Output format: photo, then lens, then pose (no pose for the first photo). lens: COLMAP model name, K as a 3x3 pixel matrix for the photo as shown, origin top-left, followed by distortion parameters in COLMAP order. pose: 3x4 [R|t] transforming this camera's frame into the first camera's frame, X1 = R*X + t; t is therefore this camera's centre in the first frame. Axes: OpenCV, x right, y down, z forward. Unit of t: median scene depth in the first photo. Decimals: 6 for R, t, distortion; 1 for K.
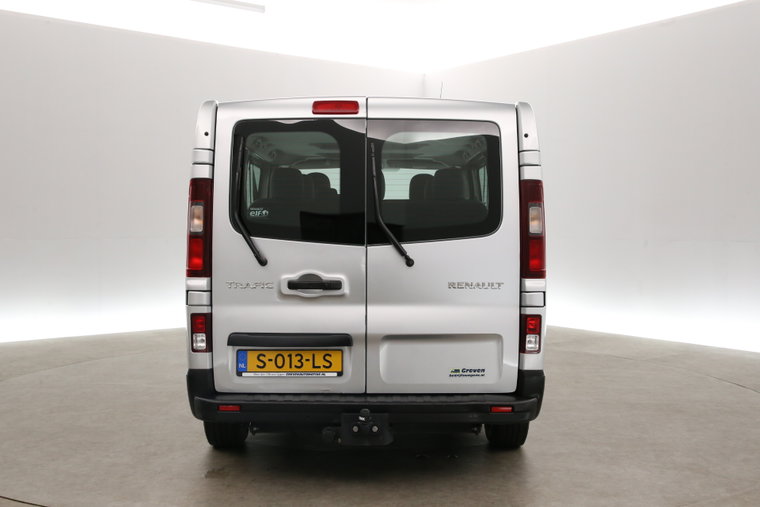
lens RADIAL K [[856.7, 0, 379.0], [0, 856.7, 251.0], [0, 0, 1]] dist [0.061293, 0.000000]
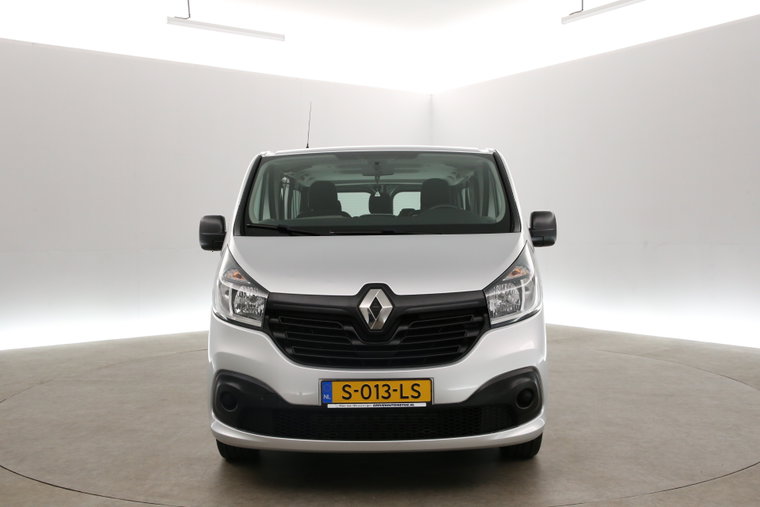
lens RADIAL K [[788.1, 0, 377.8], [0, 788.1, 254.2], [0, 0, 1]] dist [0.026136, 0.000000]
pose [[0.999741, -0.013912, -0.018013, -0.084525], [0.013837, 0.999895, -0.004288, -0.020974], [0.018071, 0.004038, 0.999829, 0.120867]]
